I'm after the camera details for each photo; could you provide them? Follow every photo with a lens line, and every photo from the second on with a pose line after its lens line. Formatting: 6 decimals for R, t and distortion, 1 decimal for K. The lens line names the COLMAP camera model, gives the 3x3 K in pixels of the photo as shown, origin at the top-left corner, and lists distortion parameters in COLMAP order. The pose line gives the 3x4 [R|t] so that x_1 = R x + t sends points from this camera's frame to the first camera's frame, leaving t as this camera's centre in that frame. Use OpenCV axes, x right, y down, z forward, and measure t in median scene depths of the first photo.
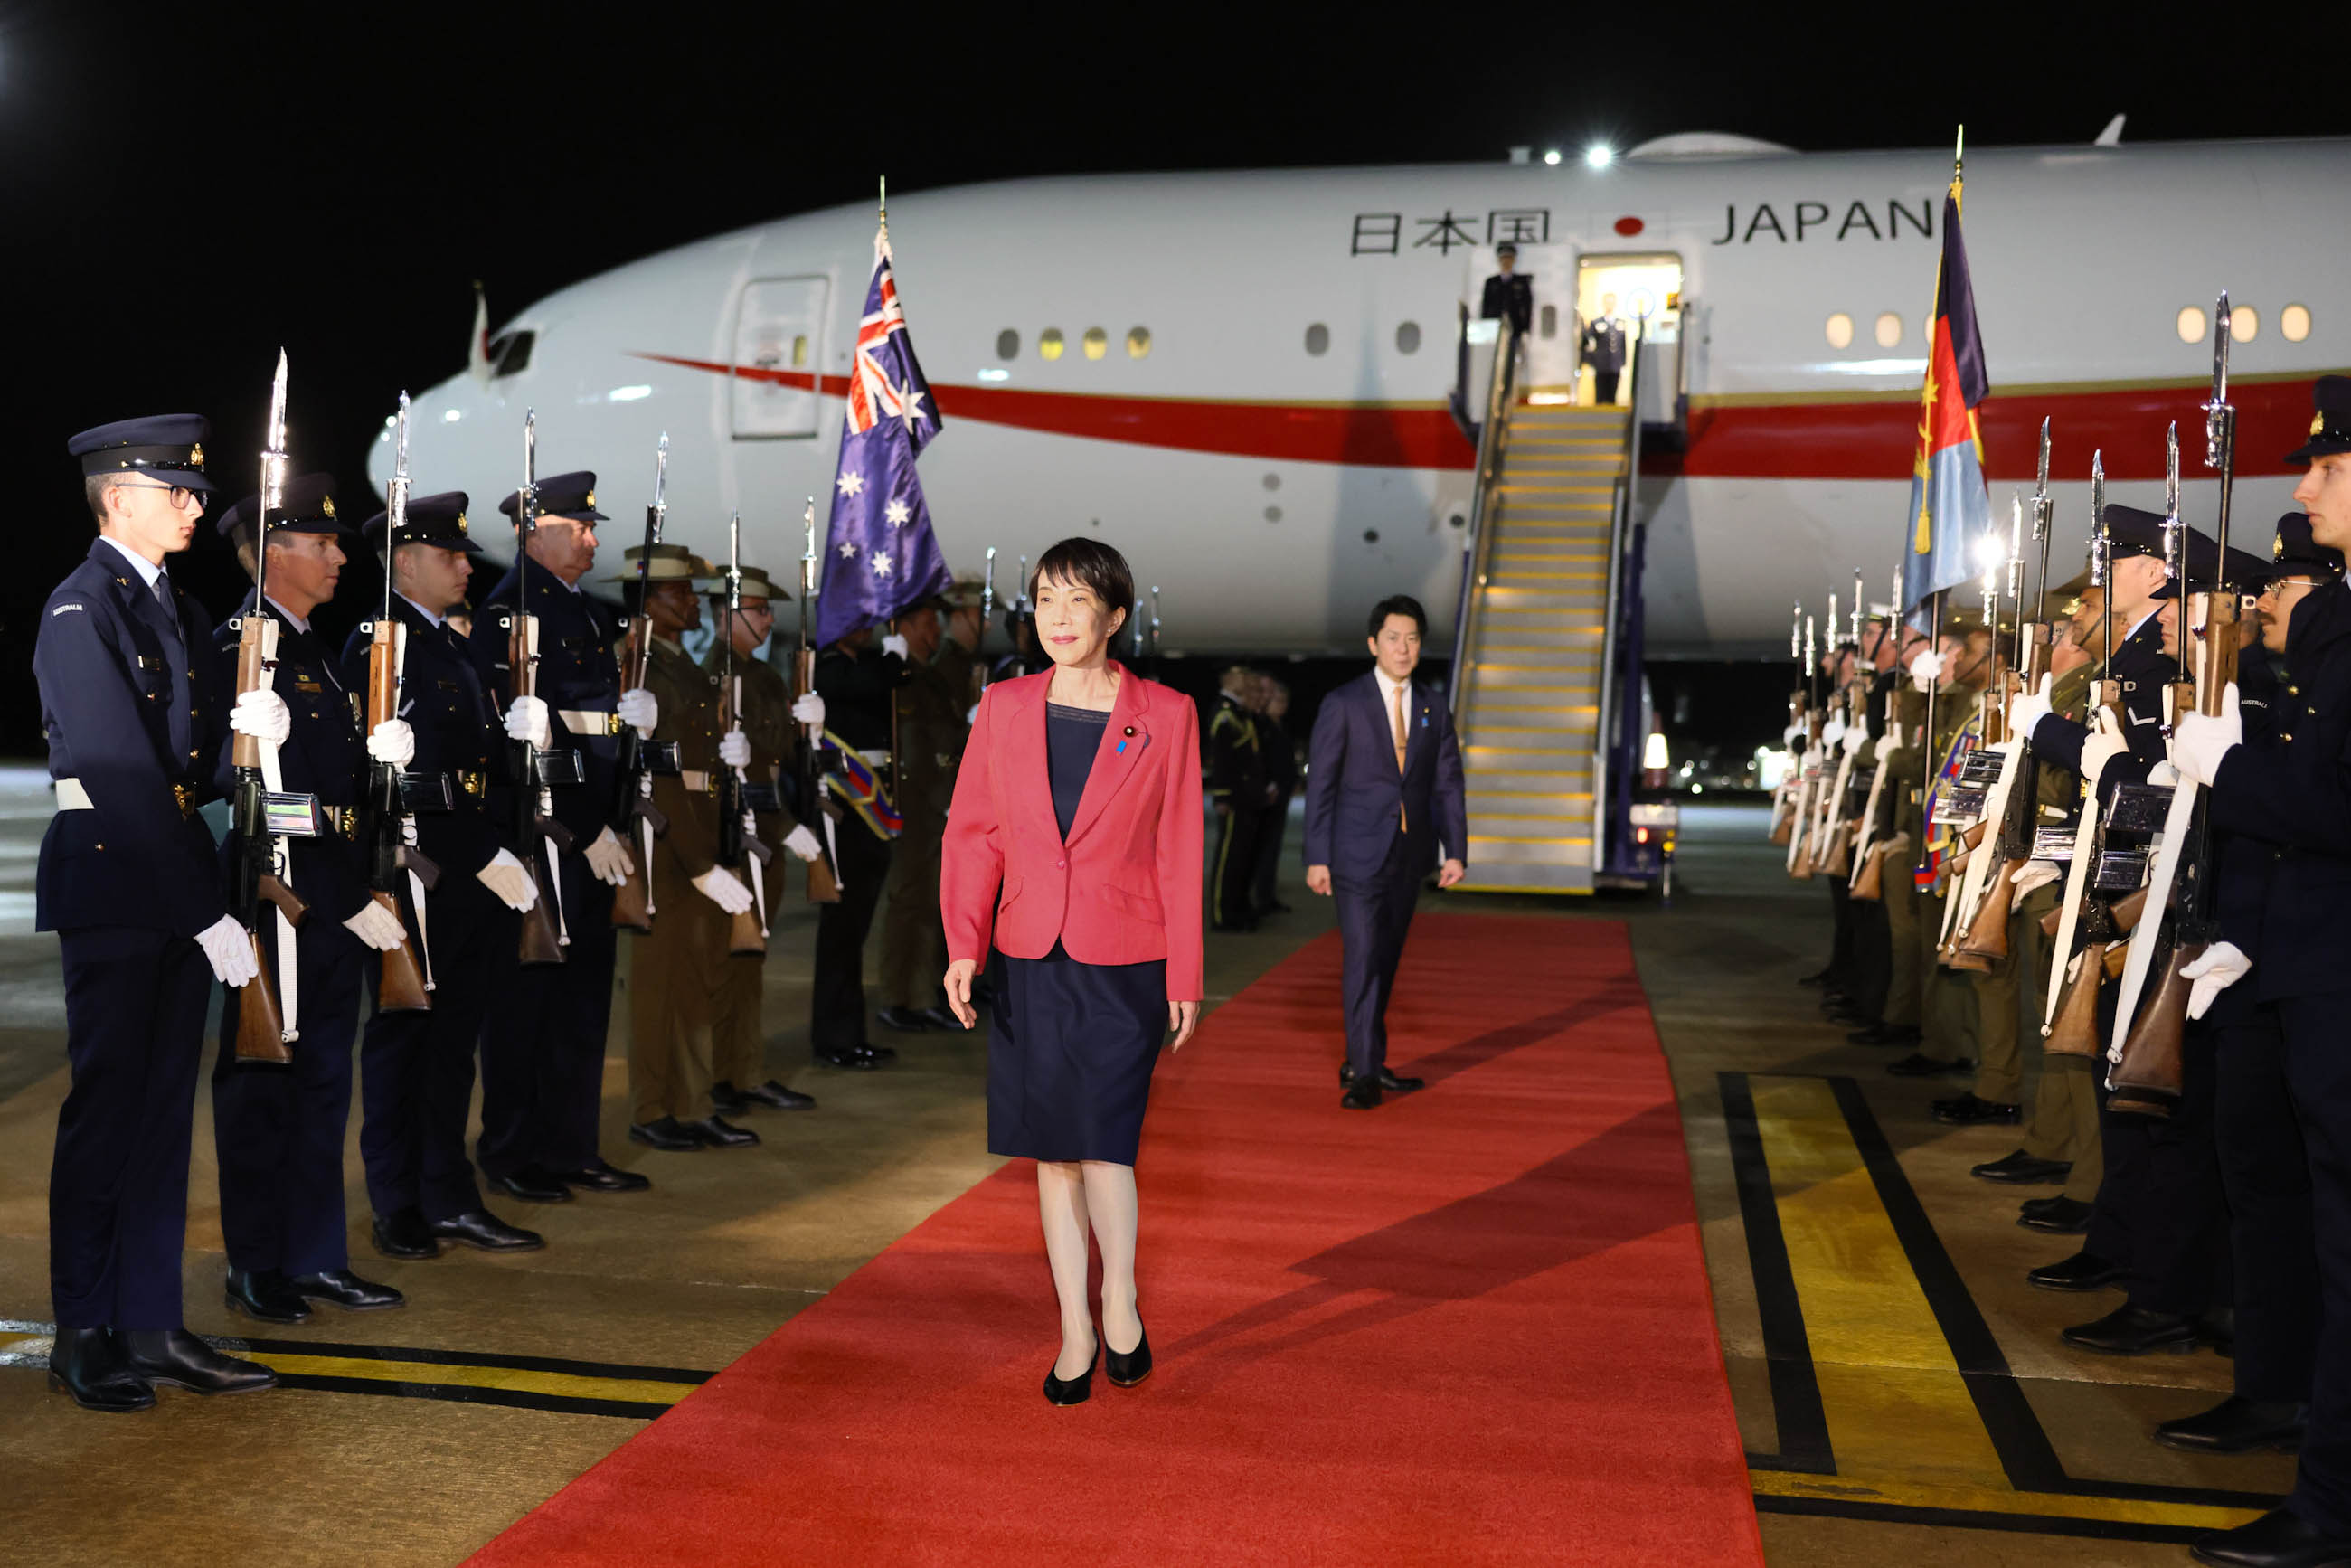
lens RADIAL K [[7055.1, 0, 1175.0], [0, 7055.1, 685.2], [0, 0, 1]] dist [0.676748, 1.175612]
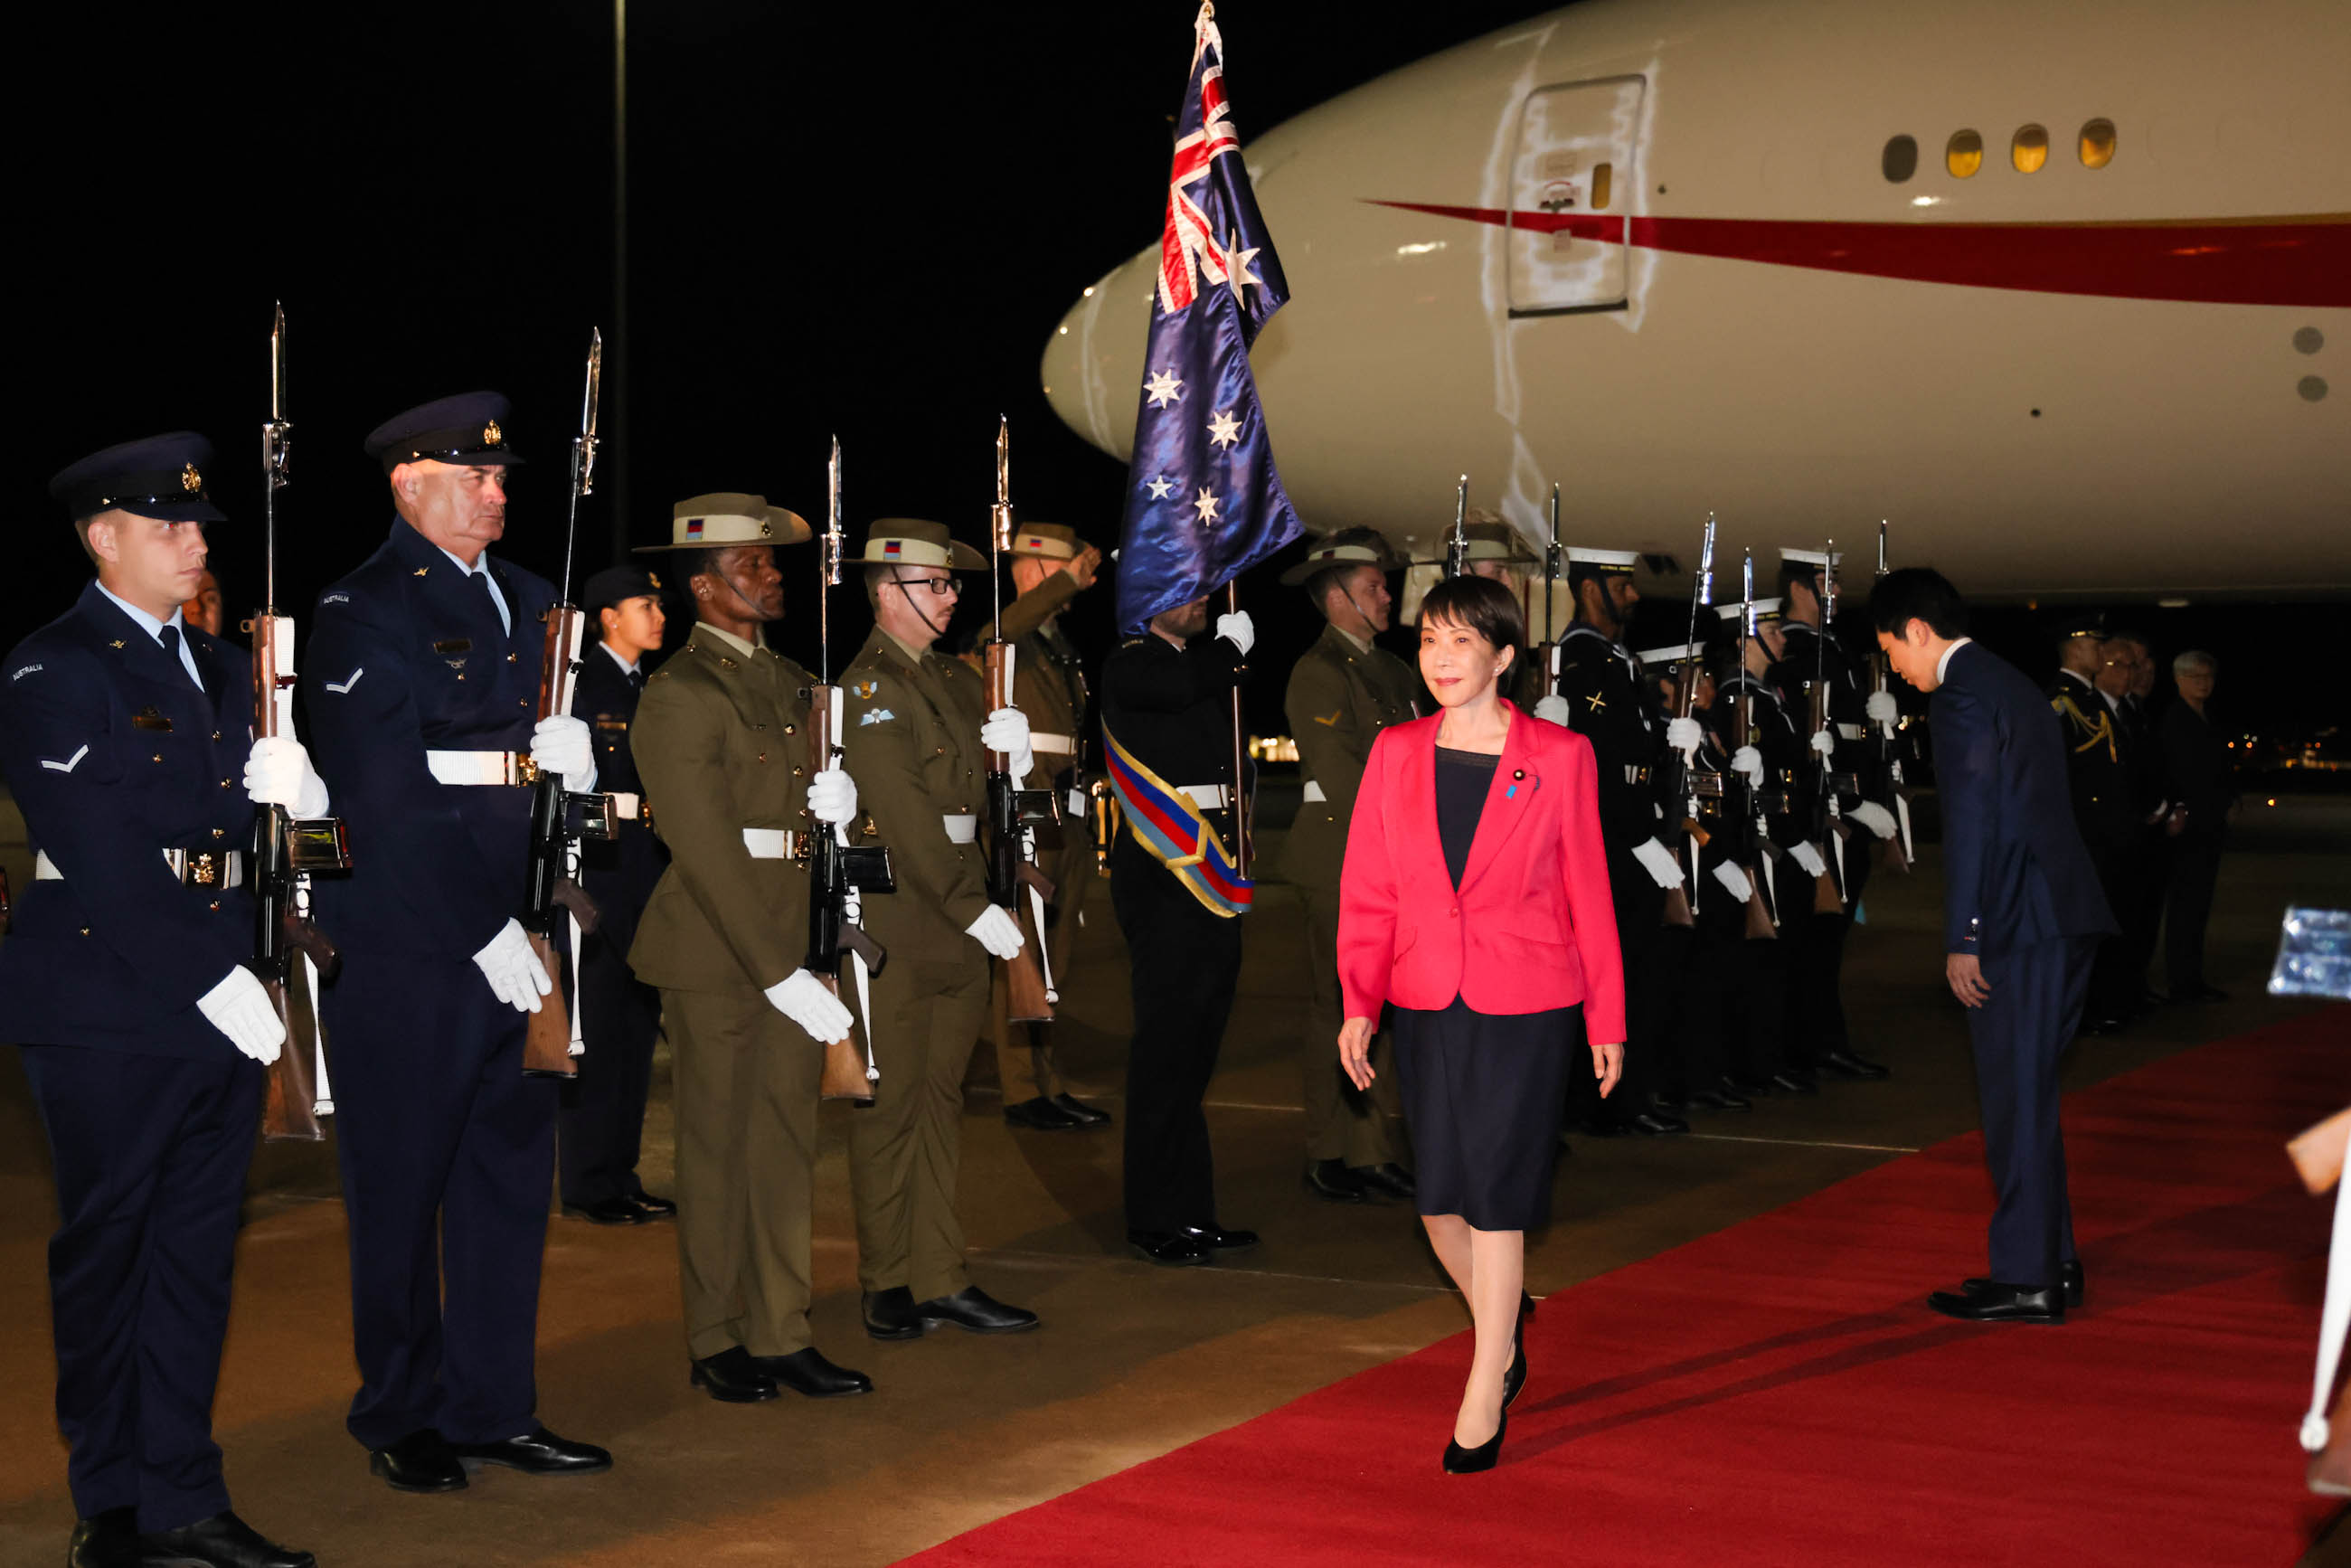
lens RADIAL K [[7055.1, 0, 1175.0], [0, 7055.1, 685.2], [0, 0, 1]] dist [0.676748, 1.175612]
pose [[0.891190, -0.014697, -0.453393, 0.258534], [0.023361, 0.999636, 0.013514, -0.009370], [0.453029, -0.022635, 0.891208, 0.401985]]
